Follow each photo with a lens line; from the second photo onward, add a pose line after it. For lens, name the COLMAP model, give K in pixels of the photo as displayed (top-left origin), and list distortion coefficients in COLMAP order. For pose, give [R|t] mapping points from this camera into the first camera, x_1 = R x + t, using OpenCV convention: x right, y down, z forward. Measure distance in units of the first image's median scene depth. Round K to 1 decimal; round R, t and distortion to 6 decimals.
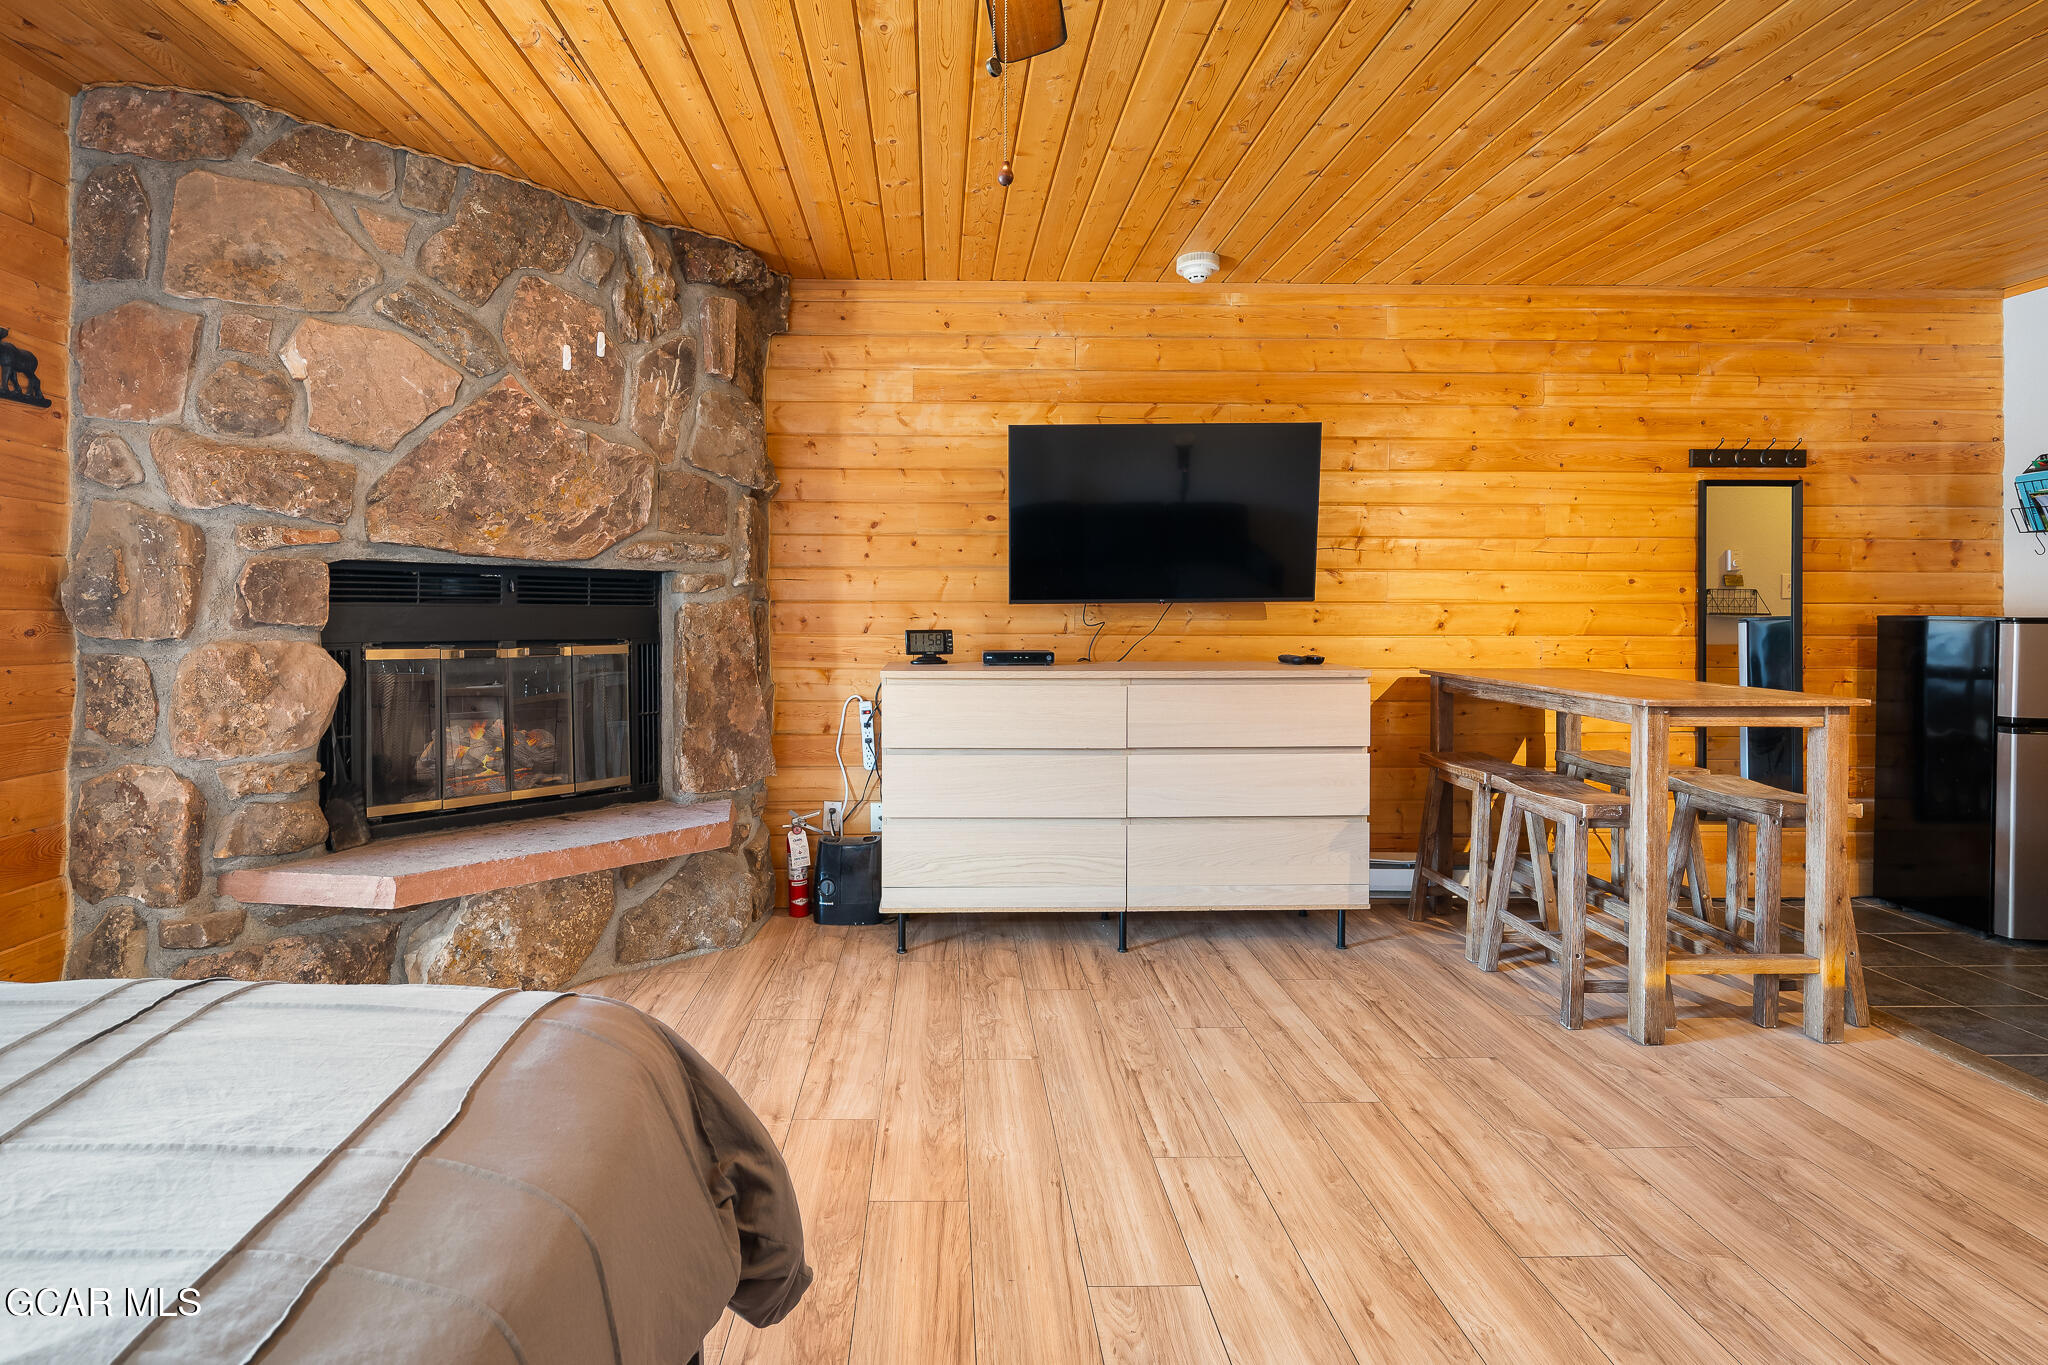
lens RADIAL K [[980.3, 0, 962.6], [0, 980.3, 619.9], [0, 0, 1]] dist [-0.004673, 0.001497]
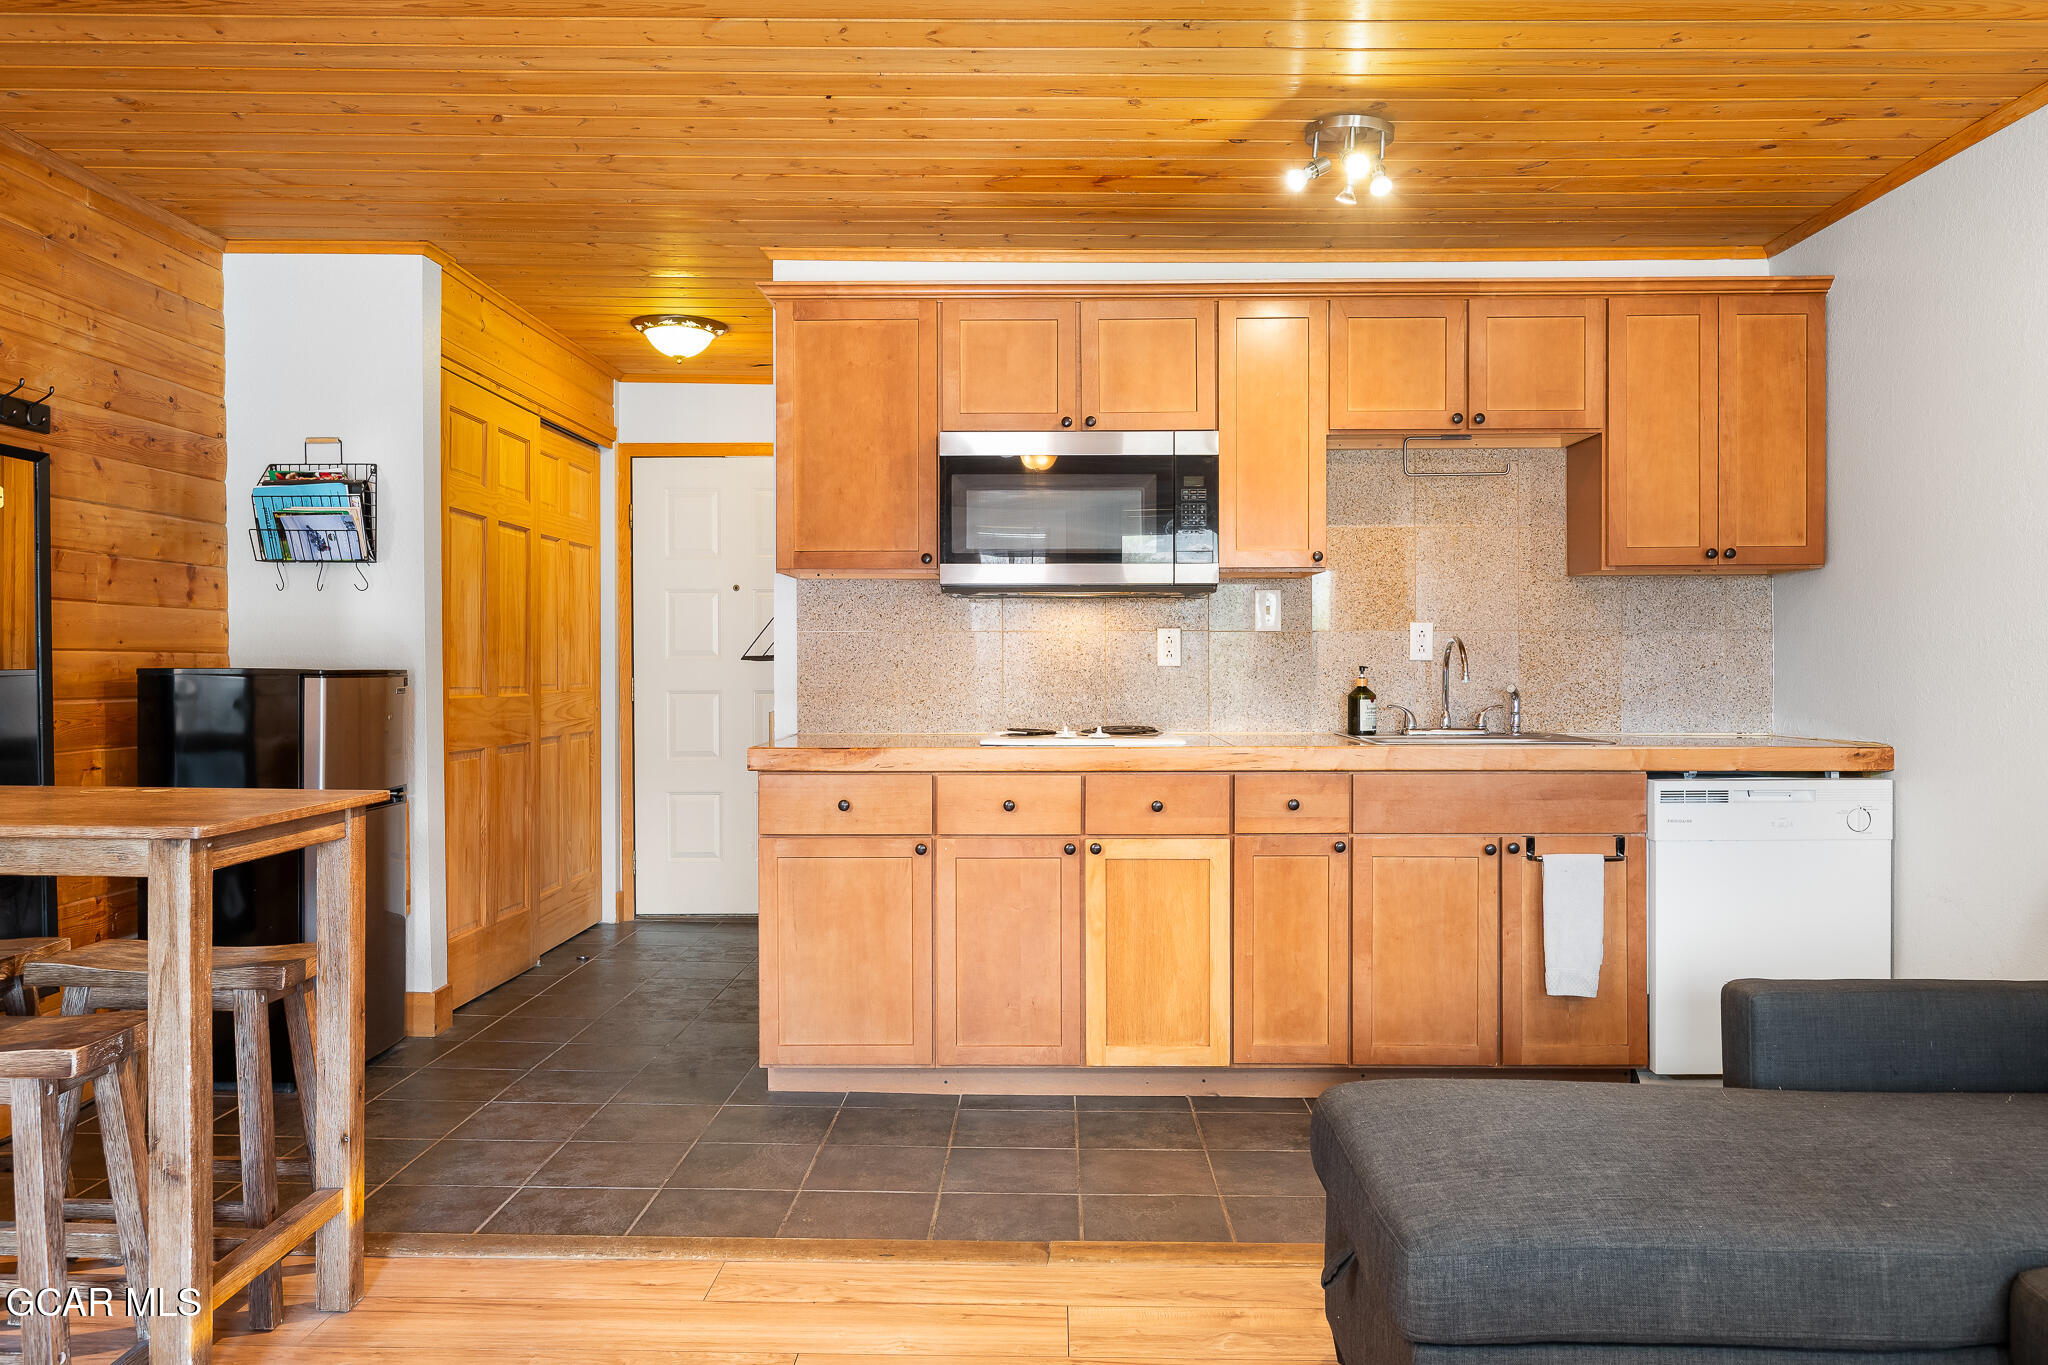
lens RADIAL K [[1470.3, 0, 1031.3], [0, 1470.3, 683.4], [0, 0, 1]] dist [-0.008916, 0.001428]
pose [[0.032692, -0.015750, 0.999341, -0.079022], [0.008289, 0.999846, 0.015486, -0.005571], [-0.999431, 0.007777, 0.032817, 0.409557]]
